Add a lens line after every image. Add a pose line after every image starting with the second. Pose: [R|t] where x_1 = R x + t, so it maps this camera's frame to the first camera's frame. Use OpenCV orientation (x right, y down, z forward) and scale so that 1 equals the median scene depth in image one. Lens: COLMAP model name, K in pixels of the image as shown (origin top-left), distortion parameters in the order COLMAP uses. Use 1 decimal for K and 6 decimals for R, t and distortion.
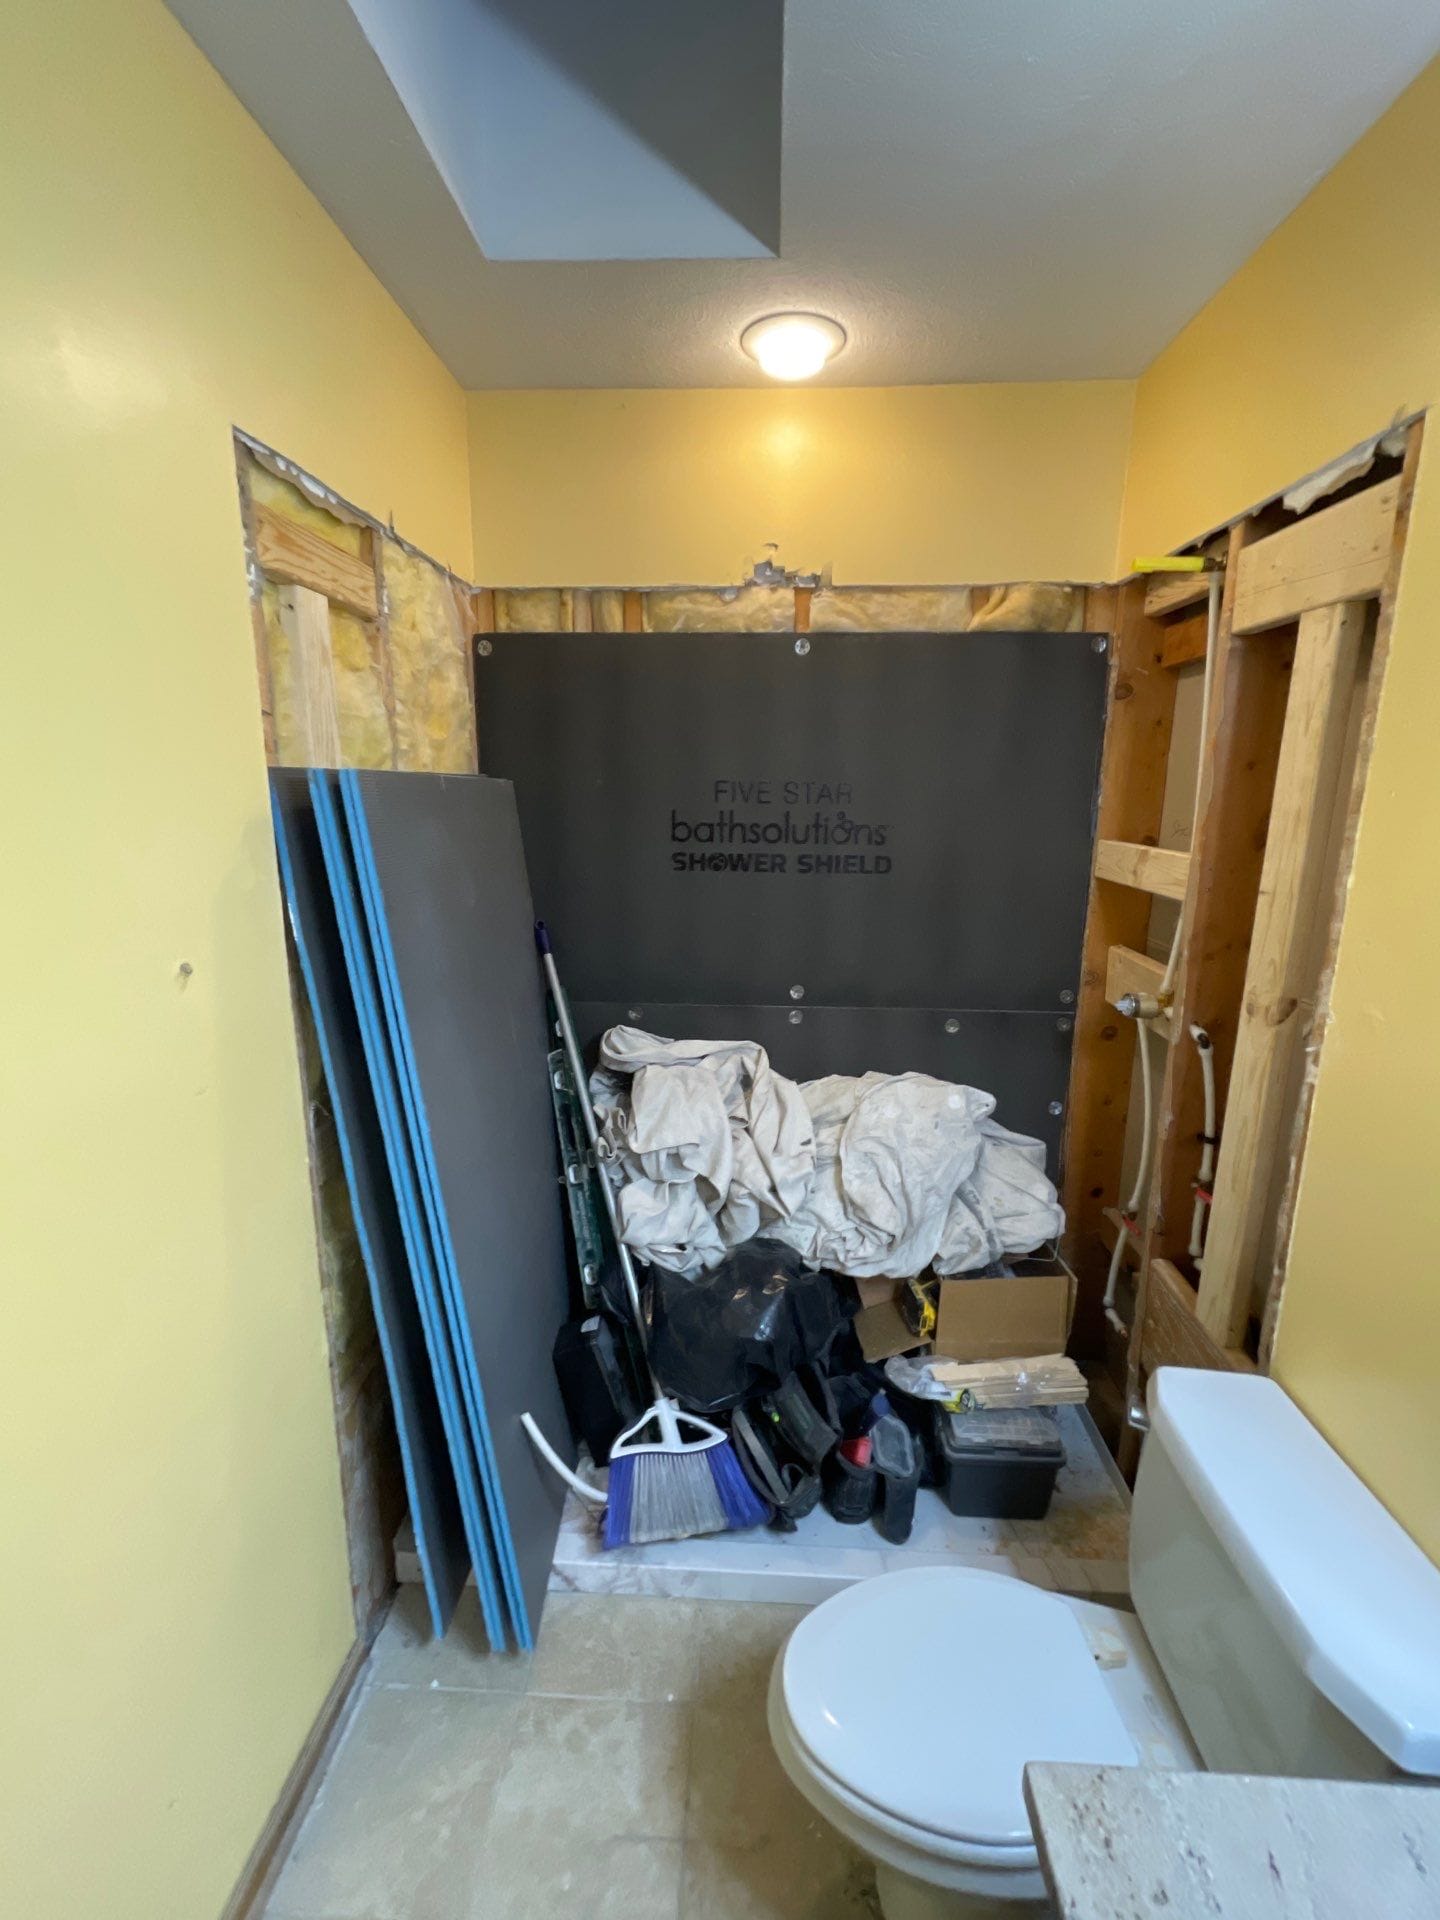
lens RADIAL K [[771.5, 0, 721.6], [0, 771.5, 960.1], [0, 0, 1]] dist [-0.002918, -0.000235]
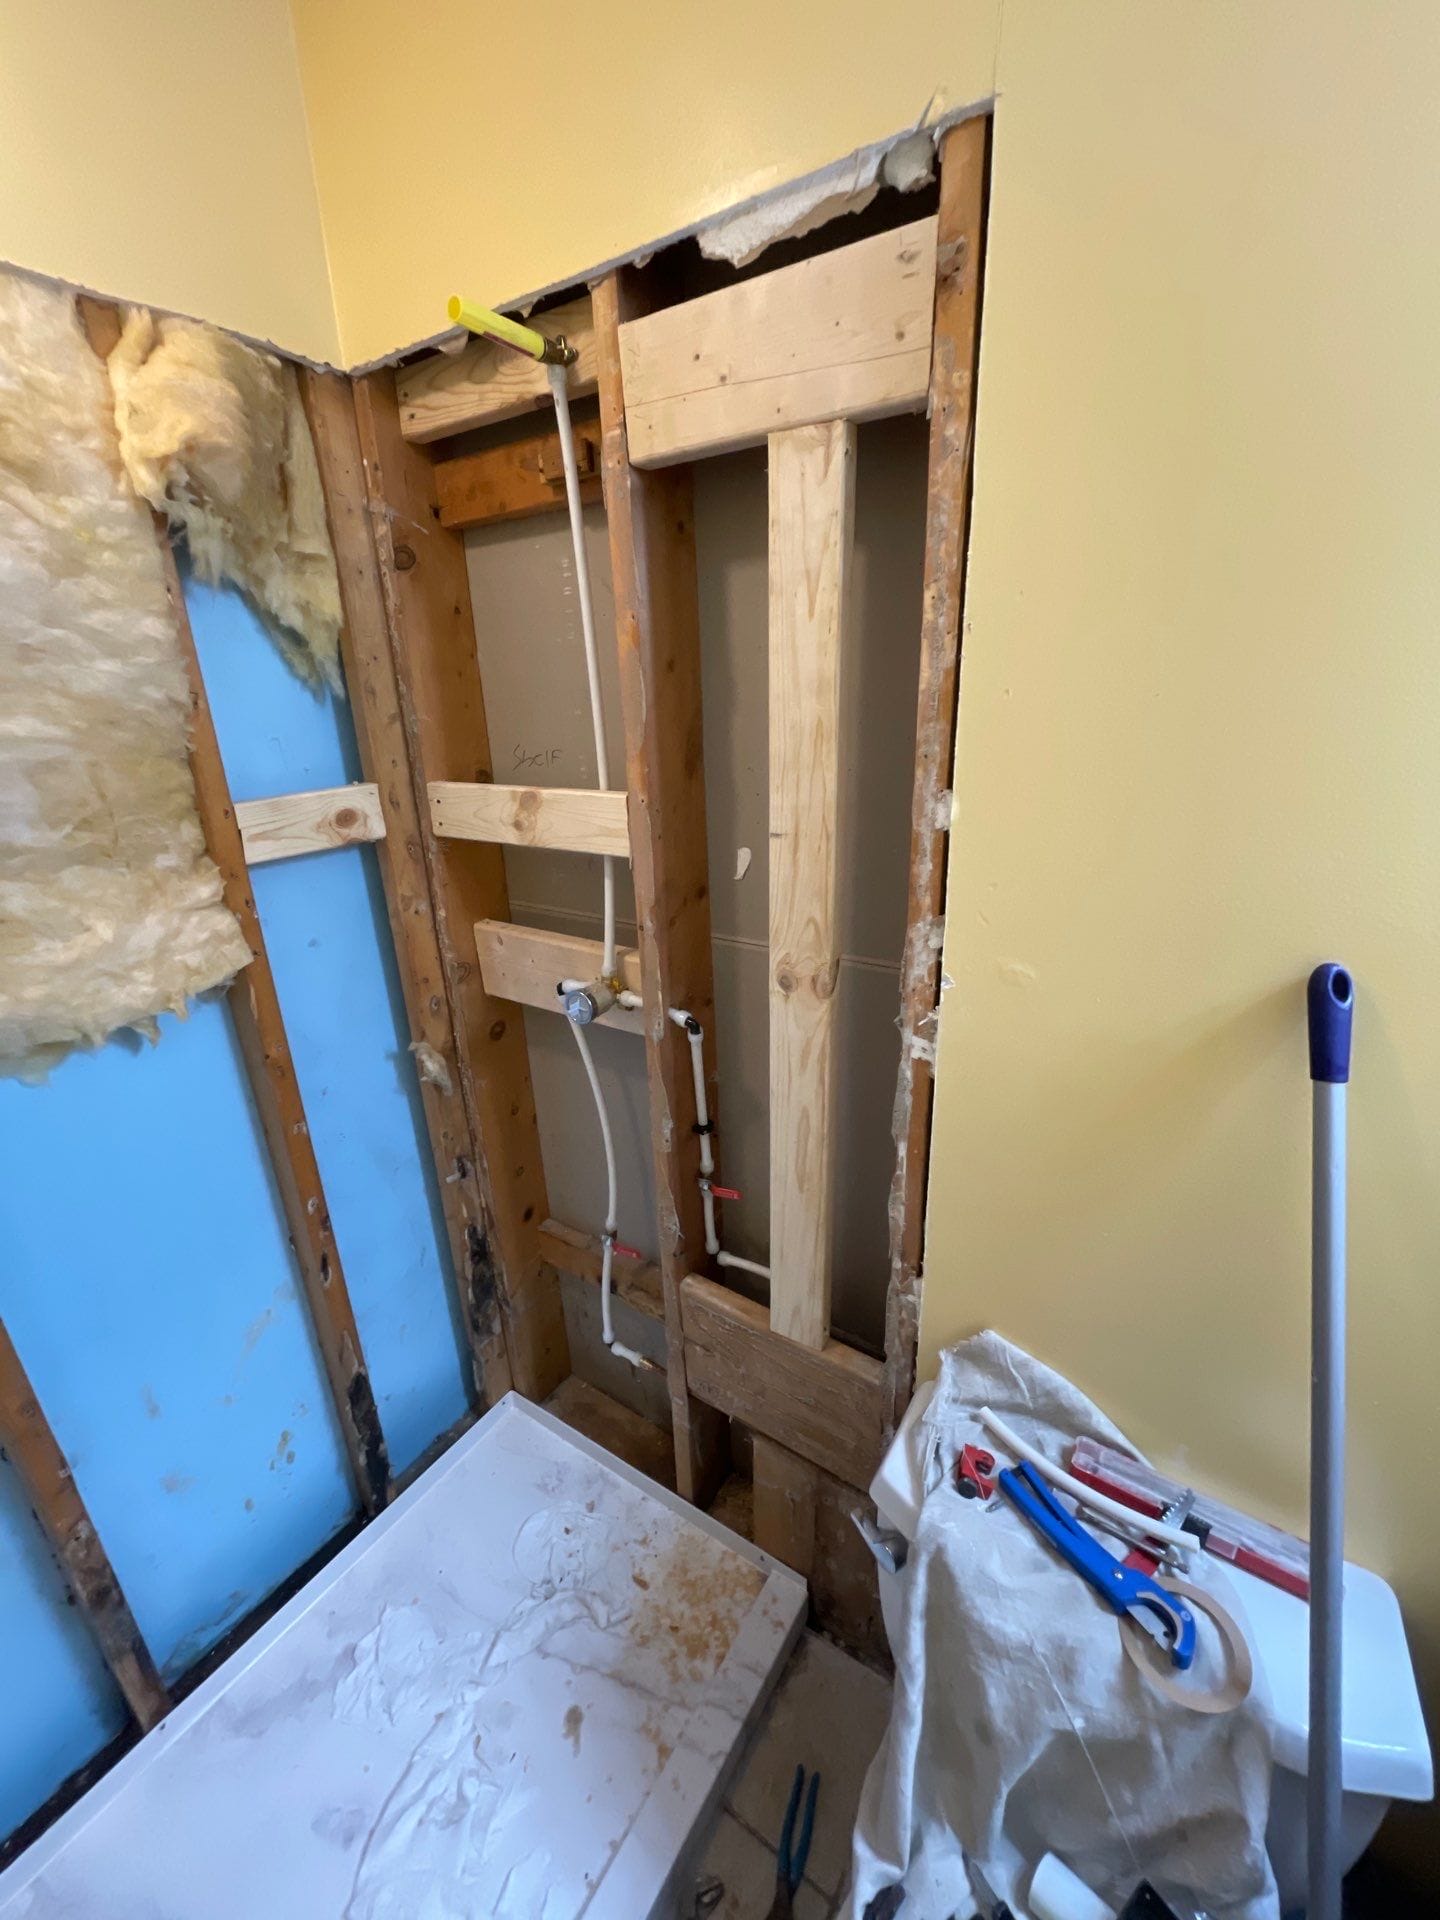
lens RADIAL K [[771.5, 0, 721.6], [0, 771.5, 960.1], [0, 0, 1]] dist [-0.002918, -0.000235]
pose [[0.506701, -0.303587, 0.806901, 0.021544], [0.226061, 0.949985, 0.215463, -0.131156], [-0.831956, 0.073234, 0.549988, 0.568796]]
